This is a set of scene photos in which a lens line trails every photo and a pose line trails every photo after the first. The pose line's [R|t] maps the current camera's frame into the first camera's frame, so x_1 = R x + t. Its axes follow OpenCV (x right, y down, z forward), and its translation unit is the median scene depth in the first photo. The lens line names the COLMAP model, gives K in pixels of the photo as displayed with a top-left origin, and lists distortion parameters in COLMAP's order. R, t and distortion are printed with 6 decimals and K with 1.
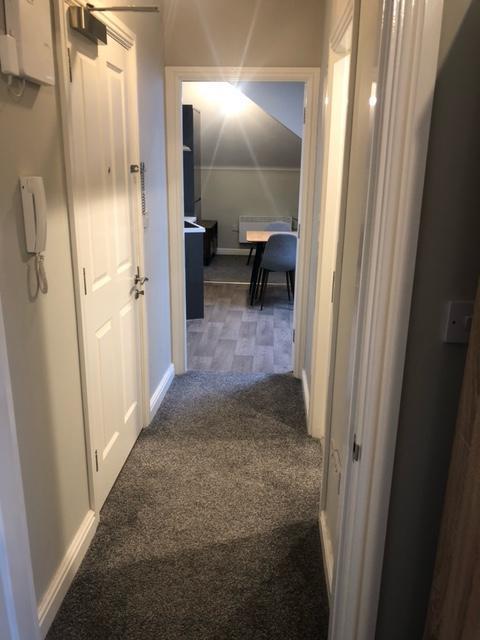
lens RADIAL K [[521.5, 0, 237.7], [0, 521.5, 316.8], [0, 0, 1]] dist [0.005520, -0.015507]
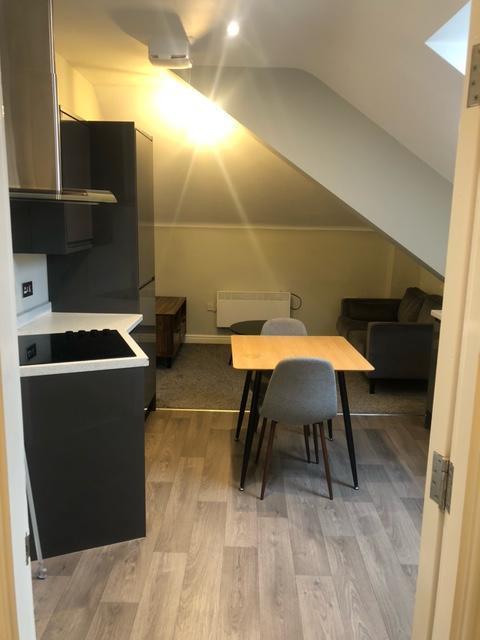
lens RADIAL K [[521.5, 0, 239.2], [0, 521.5, 322.9], [0, 0, 1]] dist [0.005520, -0.015507]
pose [[0.998760, 0.003495, 0.049669, -0.003407], [0.000674, 0.996494, -0.083667, -0.144756], [-0.049787, 0.083597, 0.995255, 0.478494]]
